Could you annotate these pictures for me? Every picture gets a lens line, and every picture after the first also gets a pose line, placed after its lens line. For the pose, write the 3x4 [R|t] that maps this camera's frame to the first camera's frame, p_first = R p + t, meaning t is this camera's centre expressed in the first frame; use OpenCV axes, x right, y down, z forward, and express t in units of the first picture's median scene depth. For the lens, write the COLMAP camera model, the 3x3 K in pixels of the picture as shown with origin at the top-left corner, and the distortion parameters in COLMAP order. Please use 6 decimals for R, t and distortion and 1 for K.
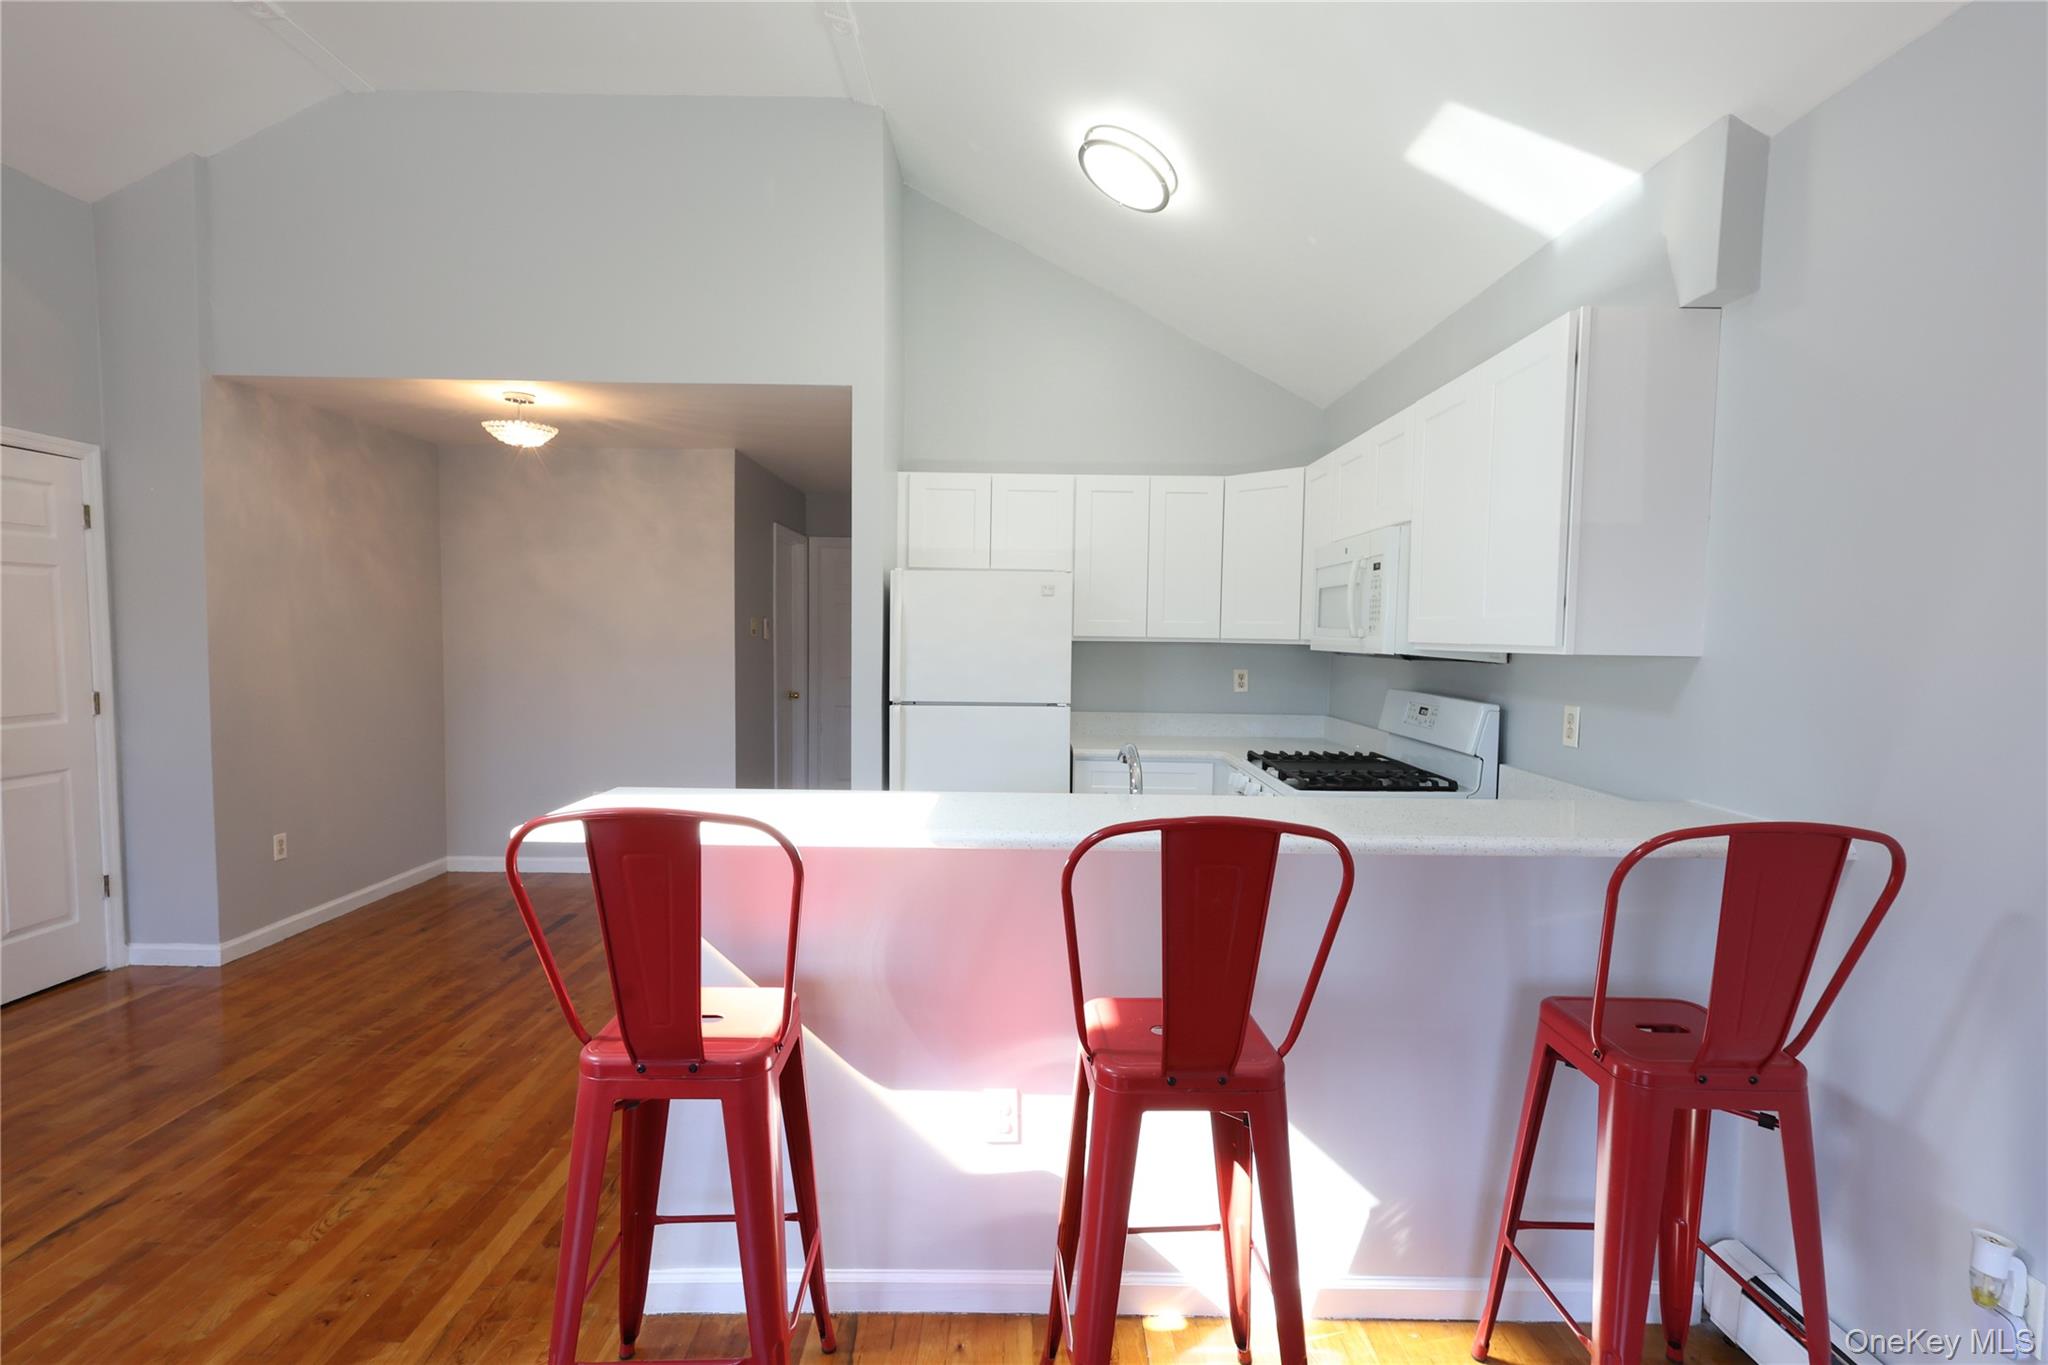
lens RADIAL K [[949.0, 0, 1025.7], [0, 949.0, 697.6], [0, 0, 1]] dist [0.000027, 0.001421]
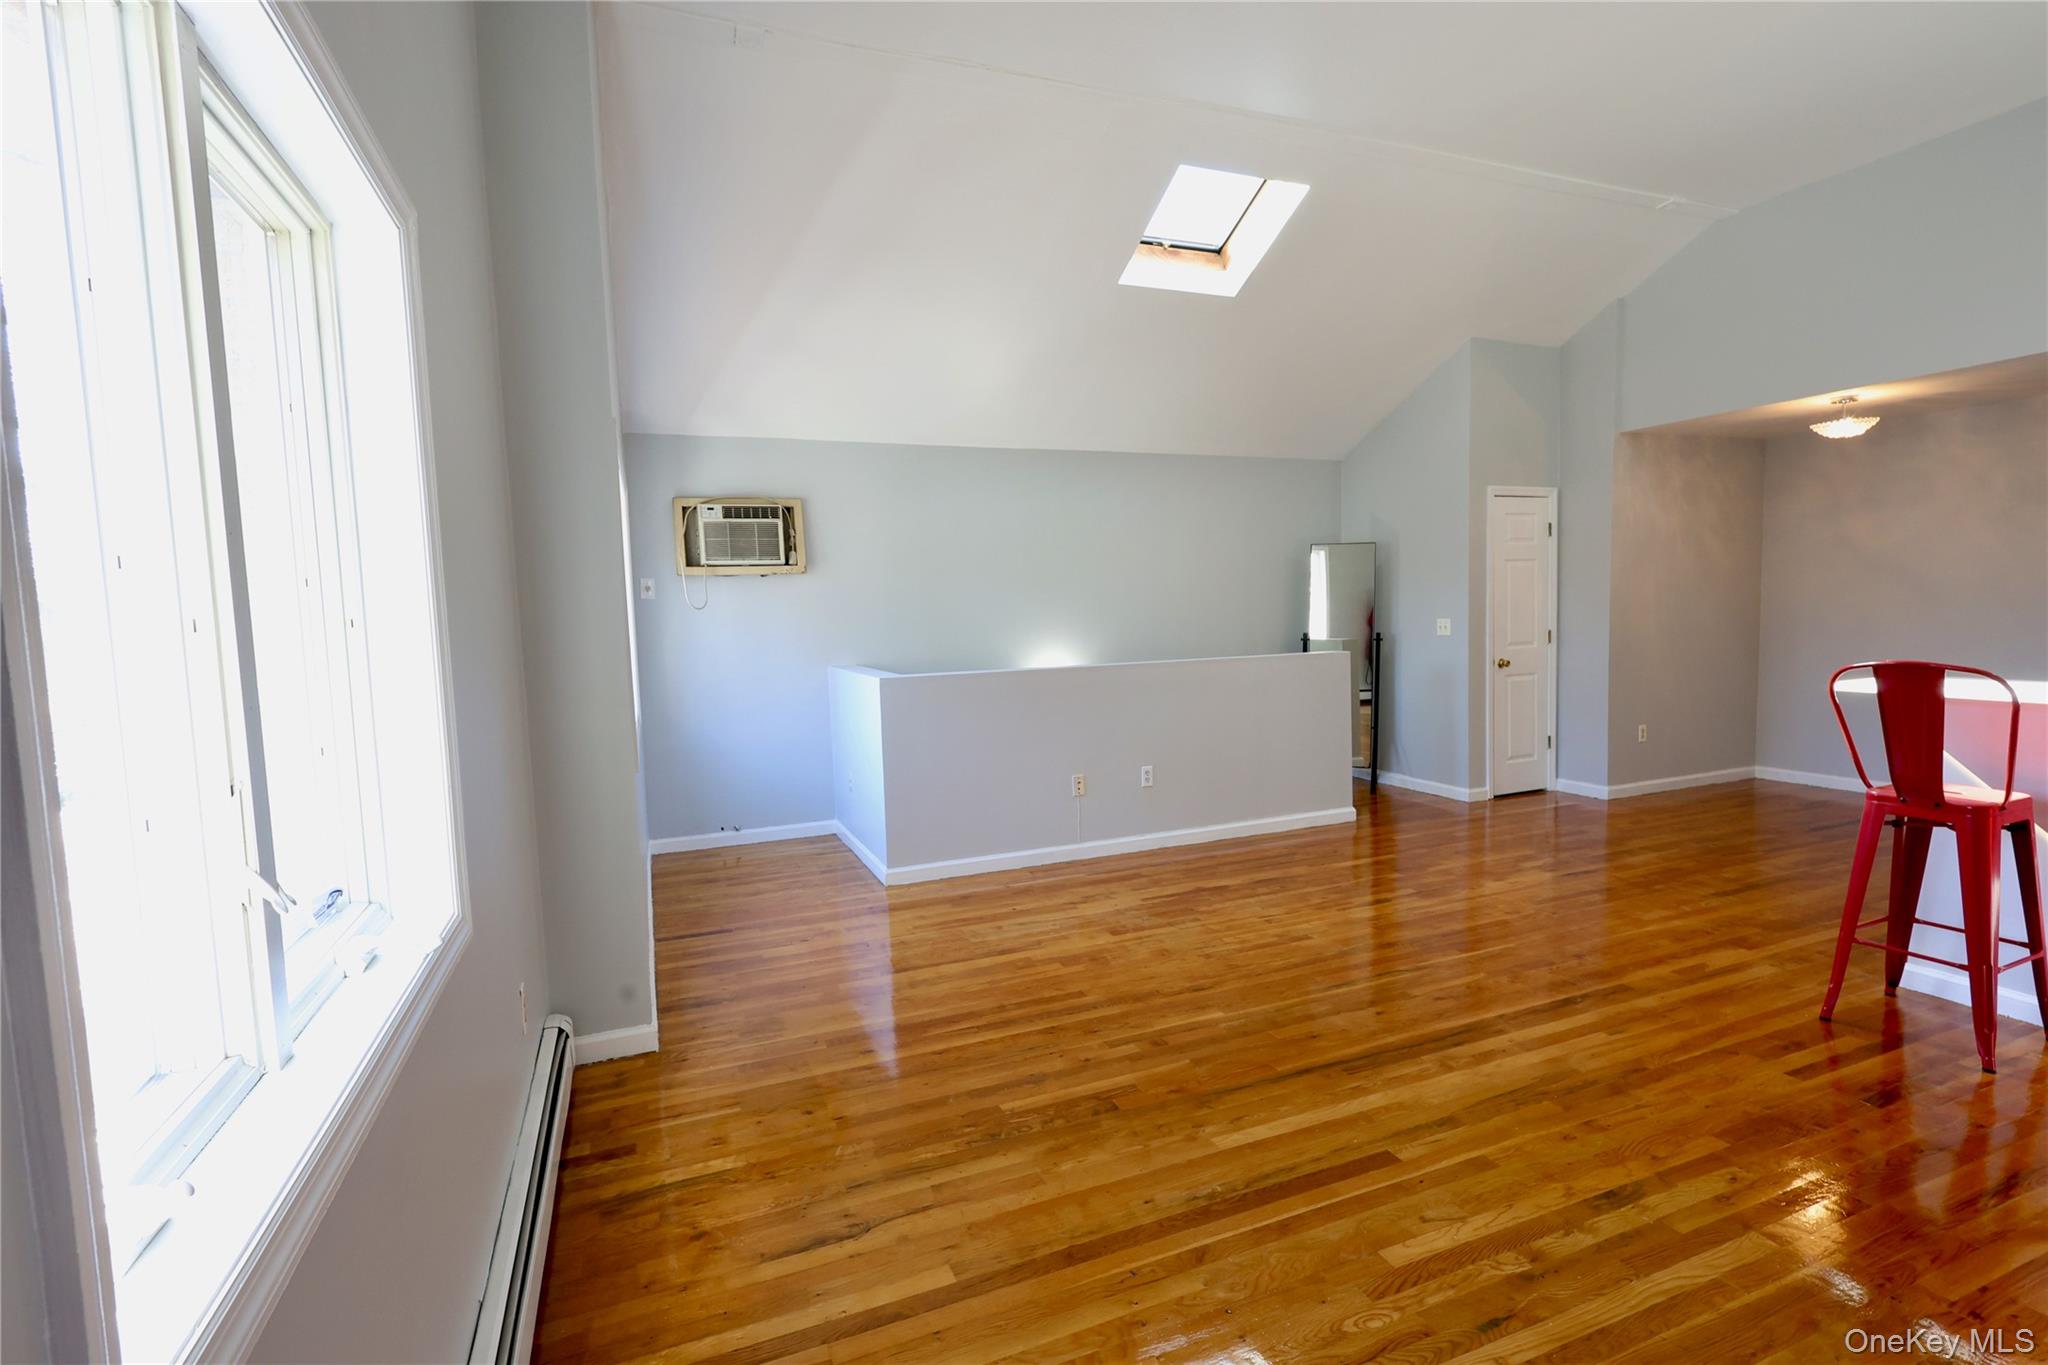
lens RADIAL K [[949.0, 0, 1026.0], [0, 949.0, 680.5], [0, 0, 1]] dist [0.000027, 0.001421]
pose [[0.375658, 0.044112, -0.925708, 0.275924], [-0.025320, 0.998982, 0.037329, 0.045255], [0.926413, 0.009416, 0.376392, -0.543396]]
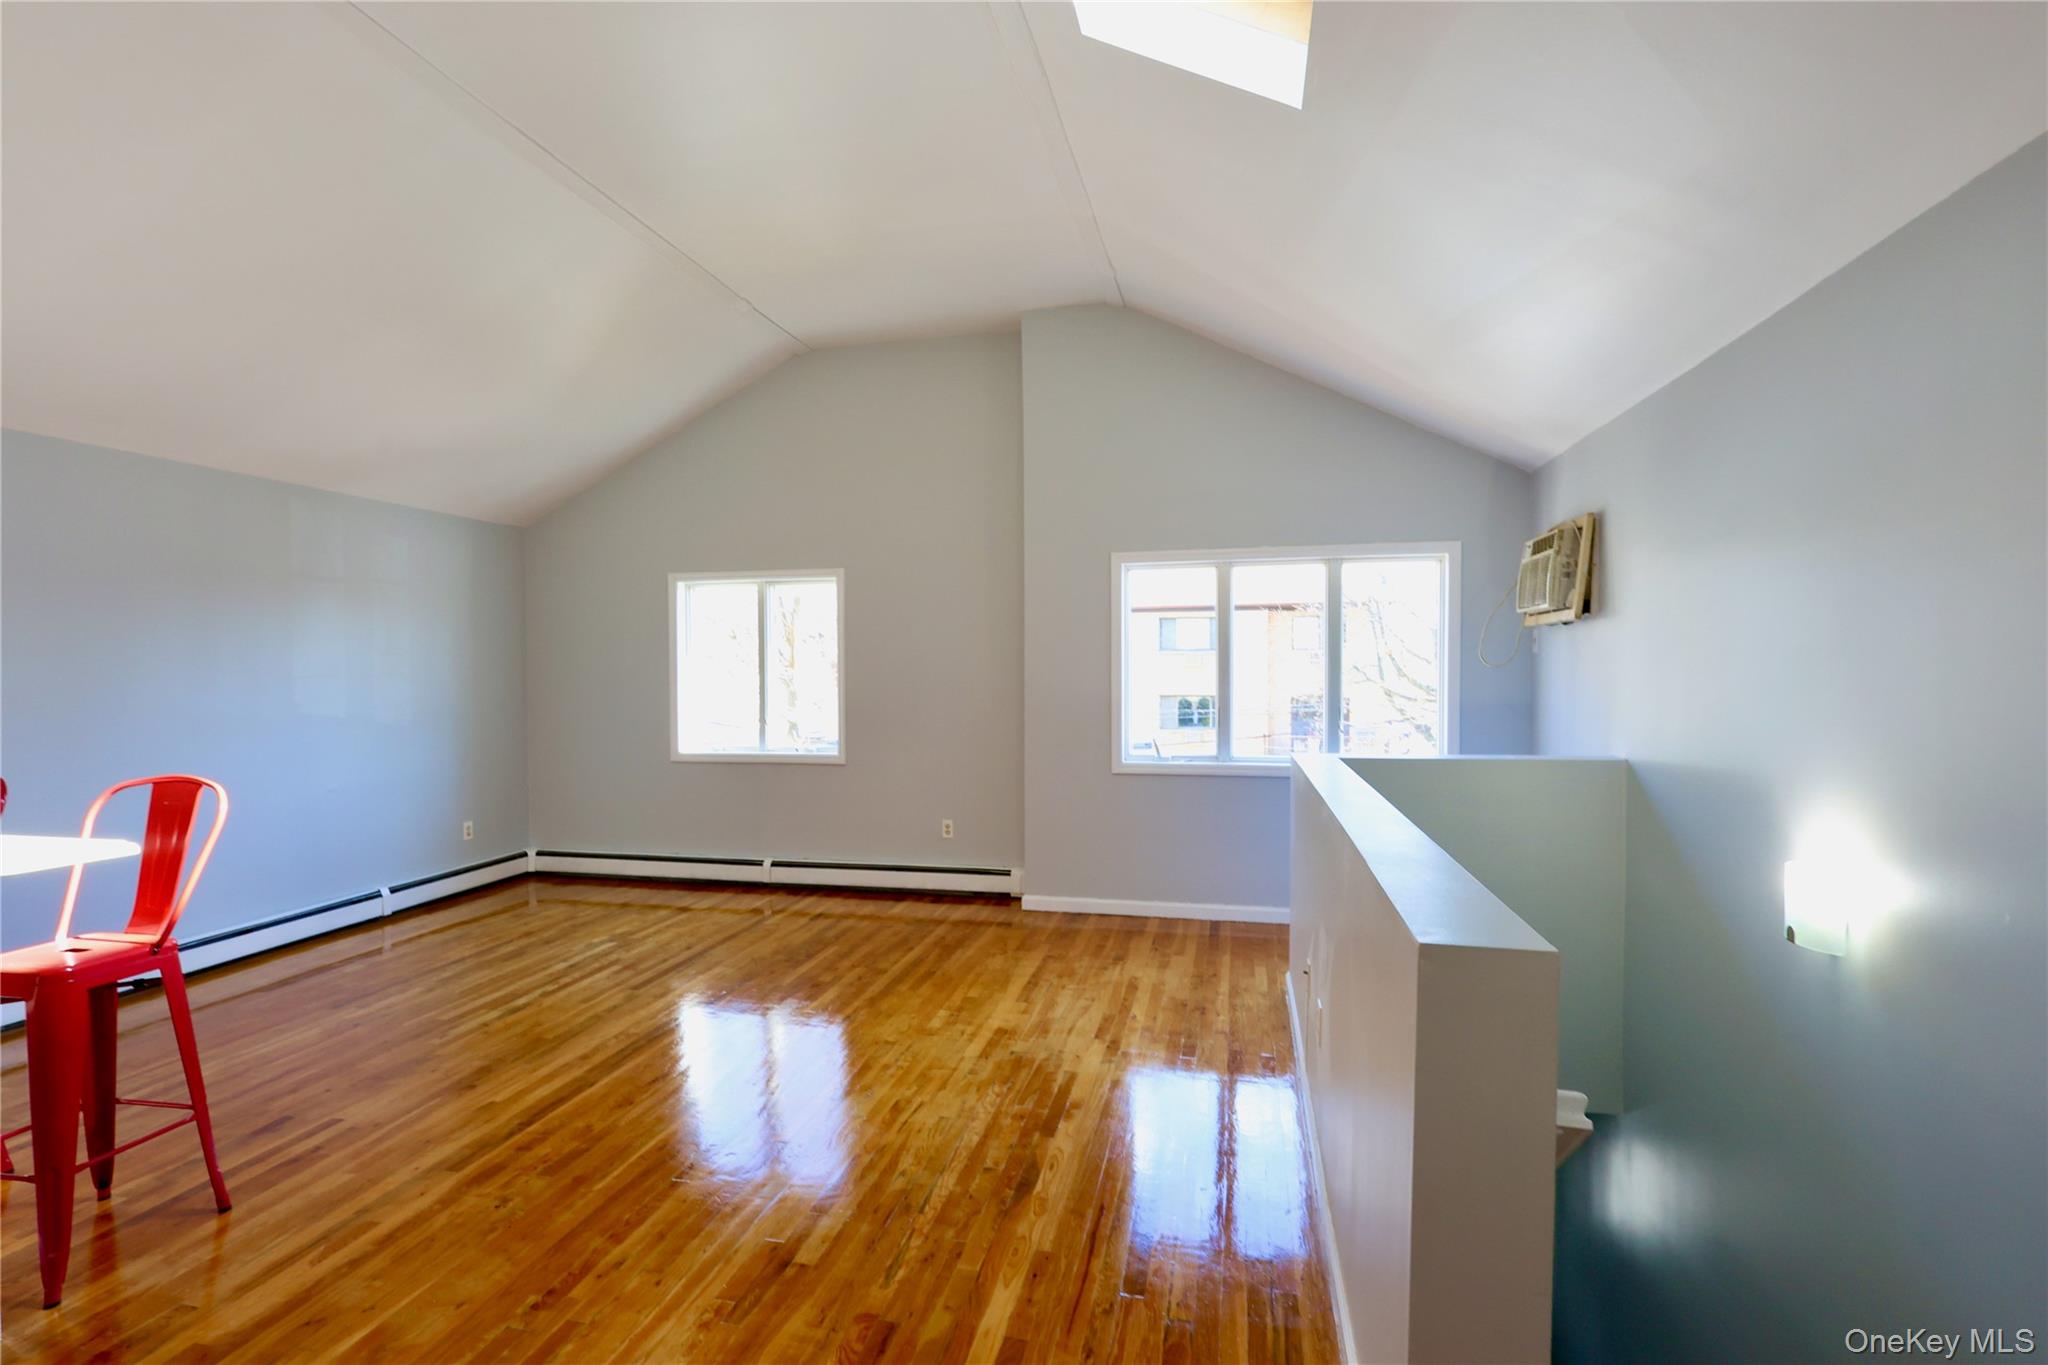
lens RADIAL K [[949.0, 0, 1015.6], [0, 949.0, 685.5], [0, 0, 1]] dist [0.000027, 0.001421]
pose [[-0.973235, -0.013358, 0.229424, -0.891716], [0.006057, 0.996471, 0.083715, -0.077732], [-0.229733, 0.082864, -0.969720, 0.876360]]
